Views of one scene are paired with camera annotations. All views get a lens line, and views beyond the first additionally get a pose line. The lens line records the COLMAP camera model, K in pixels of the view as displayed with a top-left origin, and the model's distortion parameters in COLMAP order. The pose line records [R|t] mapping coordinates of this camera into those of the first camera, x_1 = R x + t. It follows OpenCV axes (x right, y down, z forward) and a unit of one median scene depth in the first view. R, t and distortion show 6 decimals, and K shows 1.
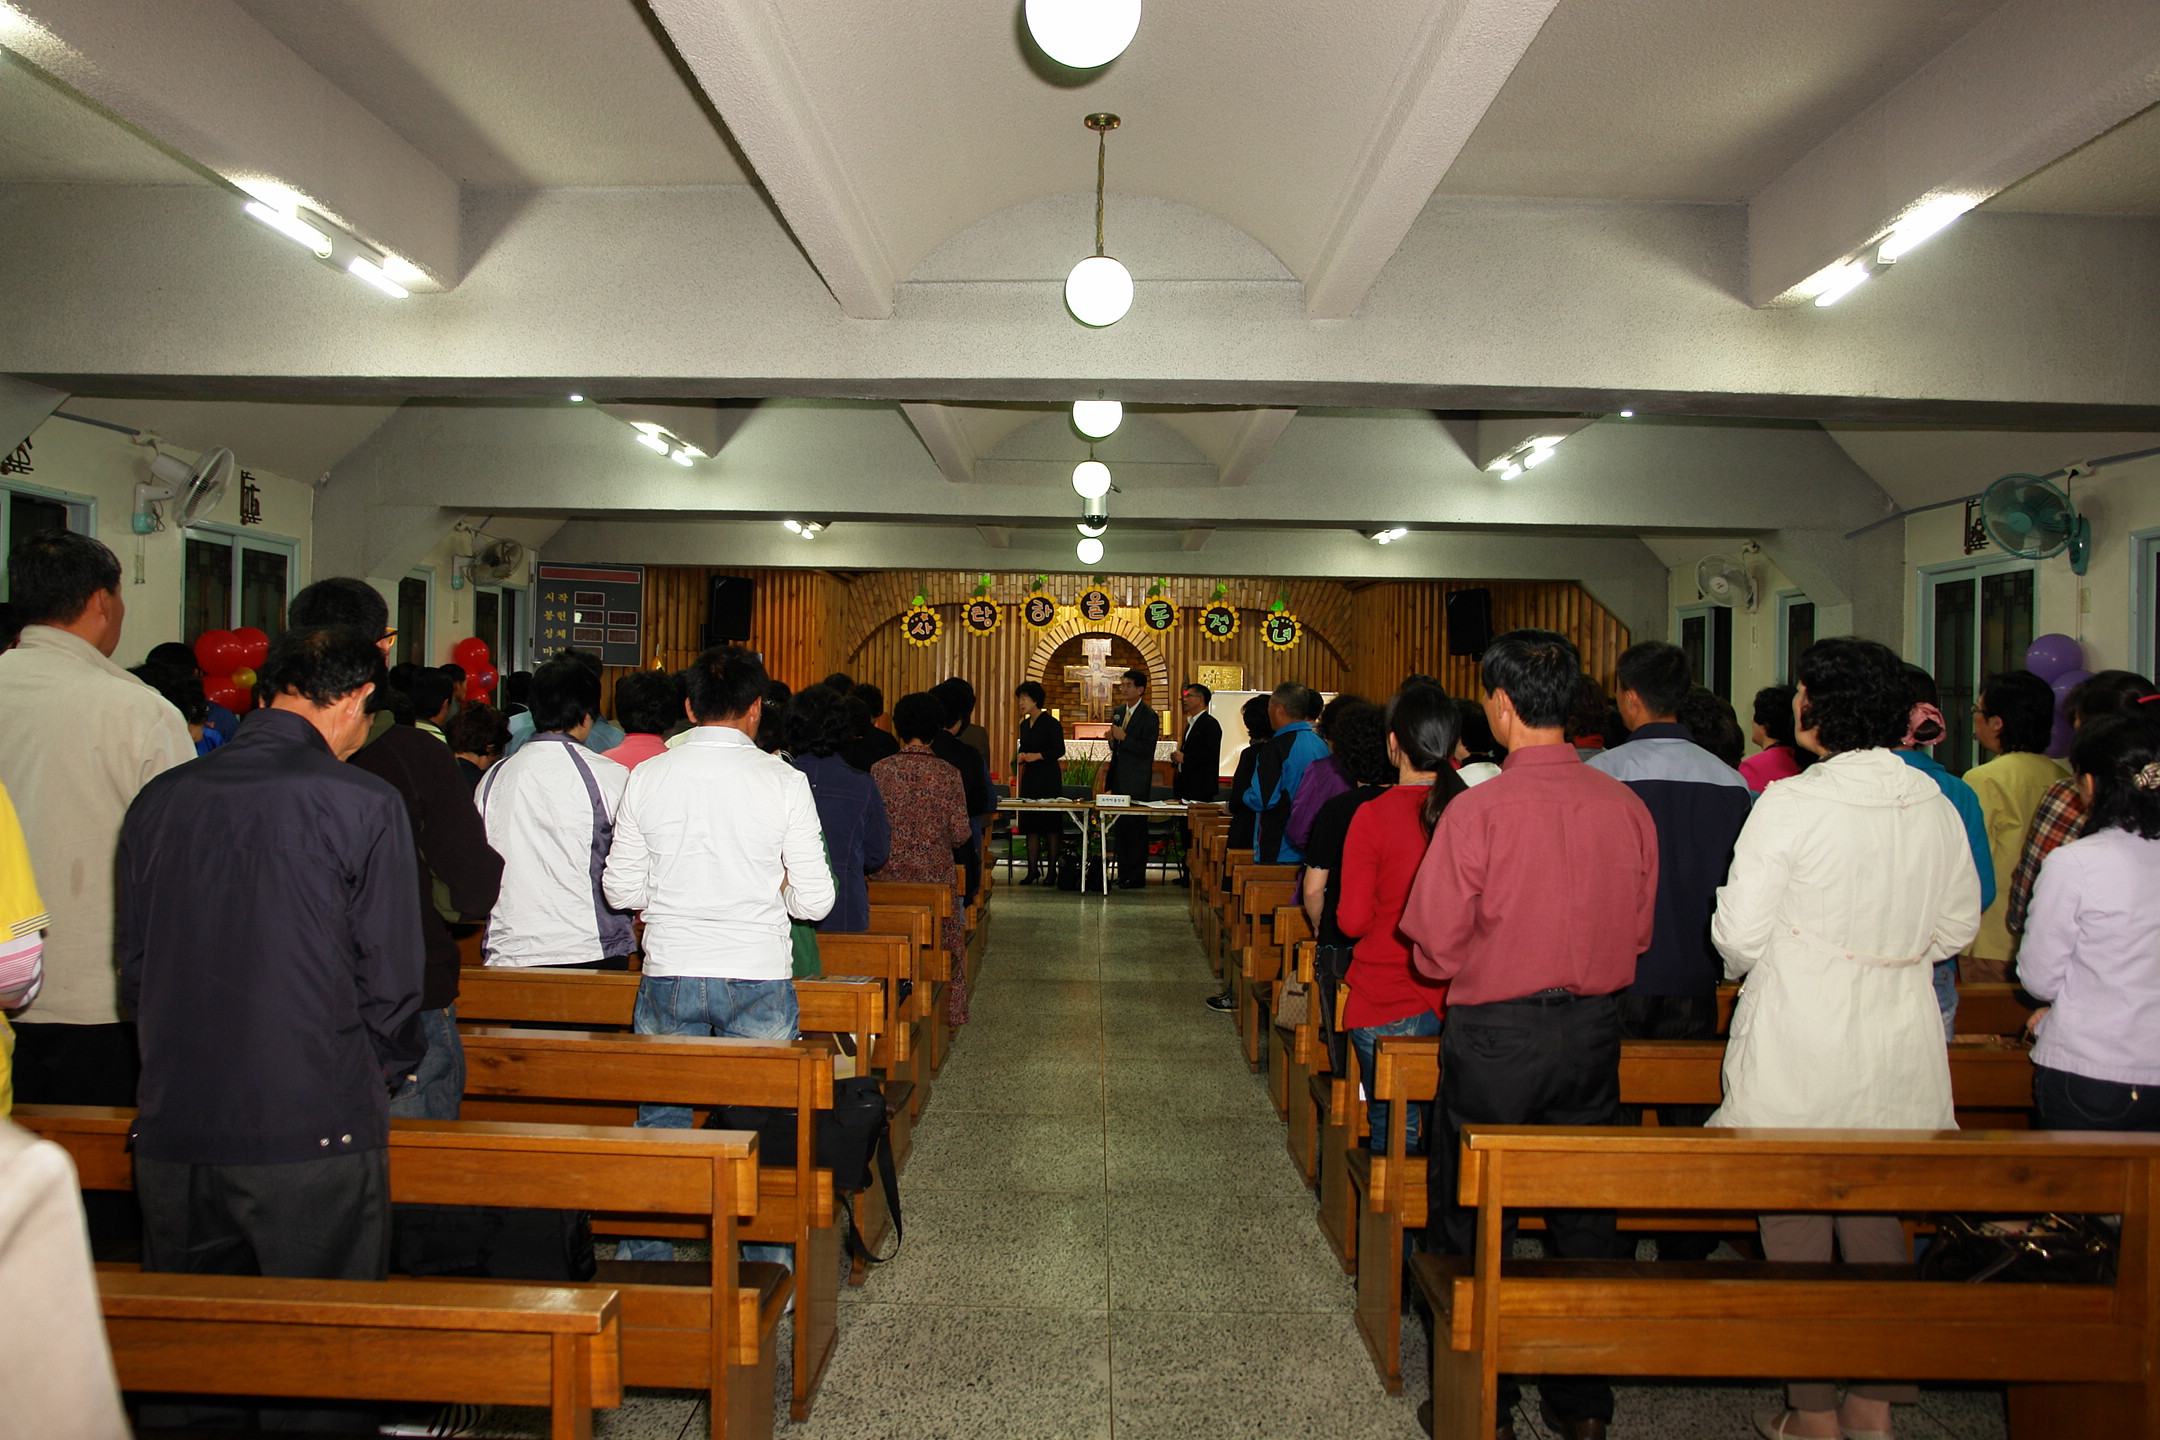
lens RADIAL K [[1515.8, 0, 1080.0], [0, 1515.8, 720.0], [0, 0, 1]] dist [-0.101185, 0.062800]
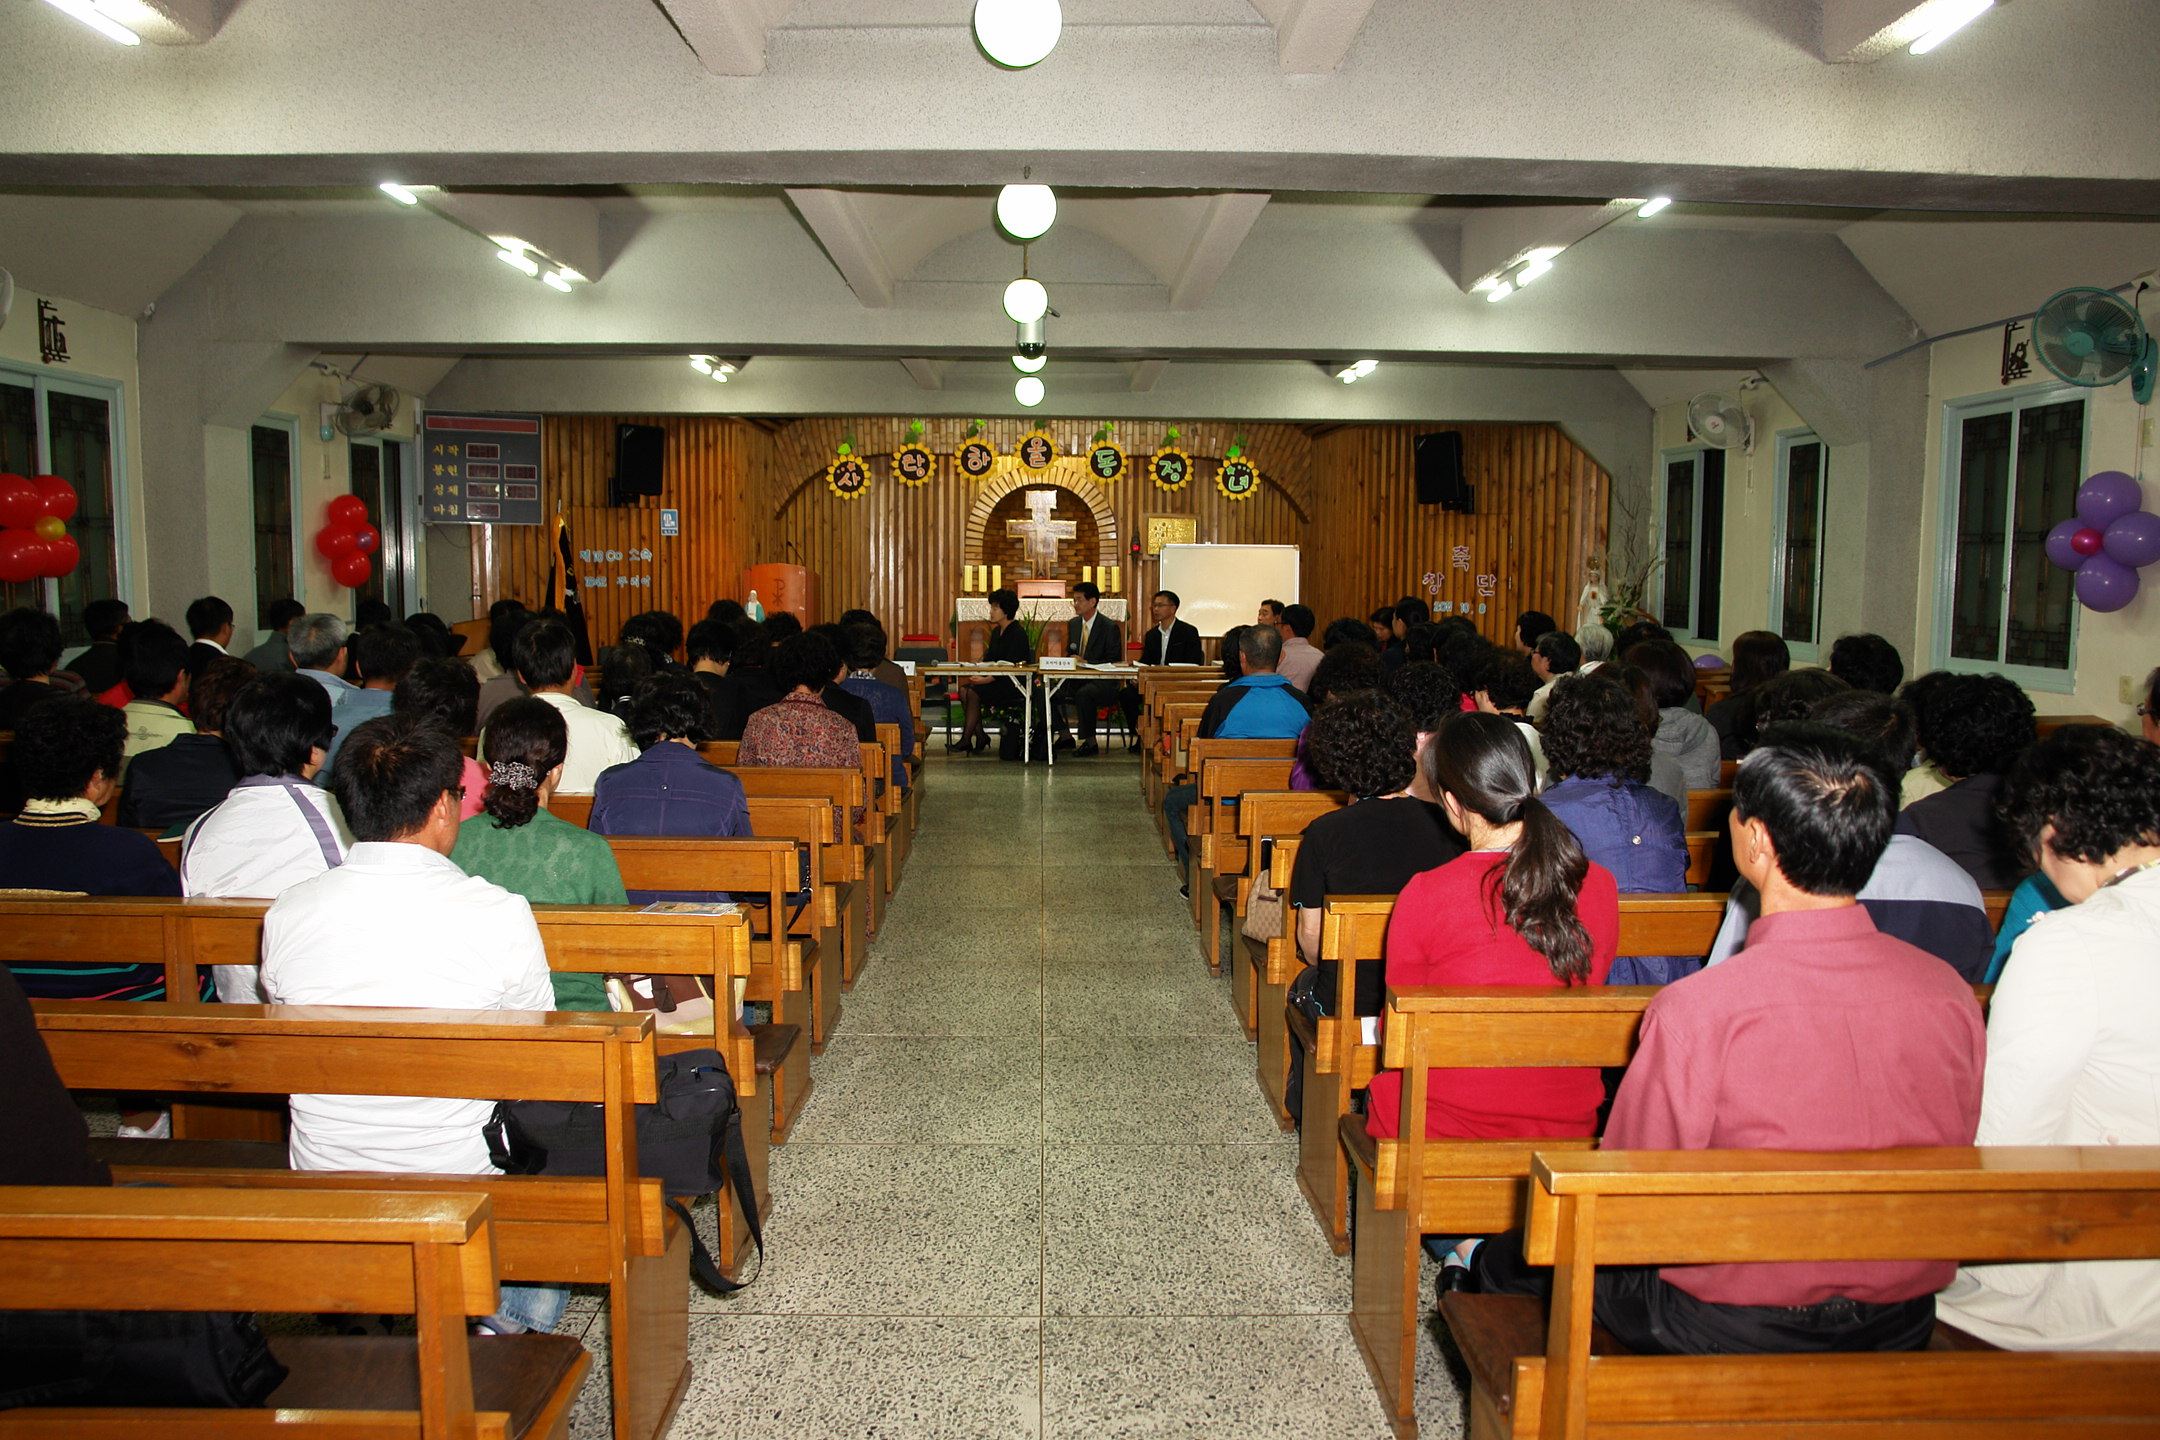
lens RADIAL K [[1515.8, 0, 1080.0], [0, 1515.8, 720.0], [0, 0, 1]] dist [-0.101185, 0.062800]
pose [[0.999427, -0.013014, 0.031245, 0.010108], [0.010056, 0.995611, 0.093050, 0.002515], [-0.032319, -0.092683, 0.995171, 0.124936]]
